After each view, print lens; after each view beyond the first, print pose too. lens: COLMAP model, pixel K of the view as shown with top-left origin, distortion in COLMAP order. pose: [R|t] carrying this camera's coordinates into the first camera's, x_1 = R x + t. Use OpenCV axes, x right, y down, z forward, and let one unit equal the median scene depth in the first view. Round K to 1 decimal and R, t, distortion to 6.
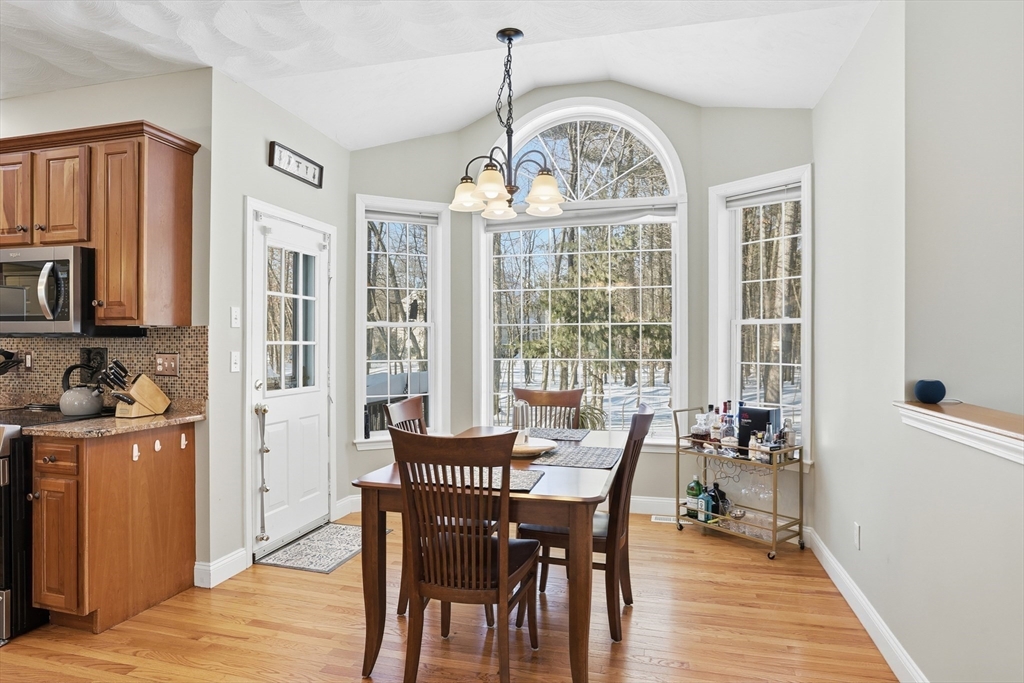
lens RADIAL K [[631.9, 0, 519.3], [0, 631.9, 339.6], [0, 0, 1]] dist [-0.058093, 0.009940]
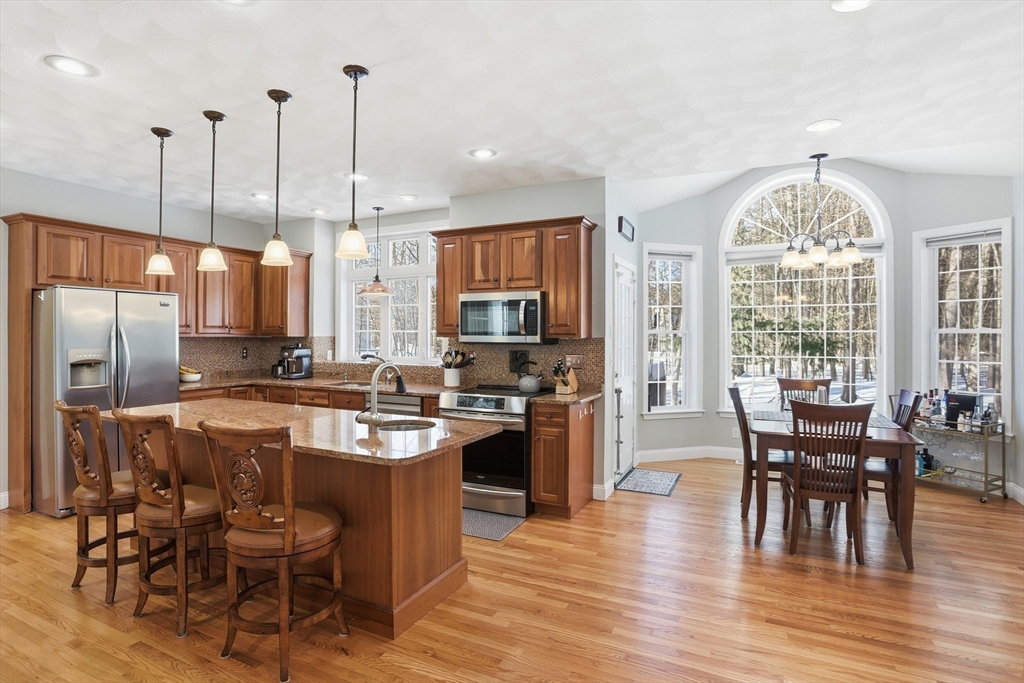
lens RADIAL K [[552.6, 0, 517.1], [0, 552.6, 330.9], [0, 0, 1]] dist [-0.041873, 0.015819]
pose [[0.981432, -0.001701, -0.191803, -0.388104], [0.001153, 0.999995, -0.002968, -0.030754], [0.191807, 0.002692, 0.981429, -0.389003]]
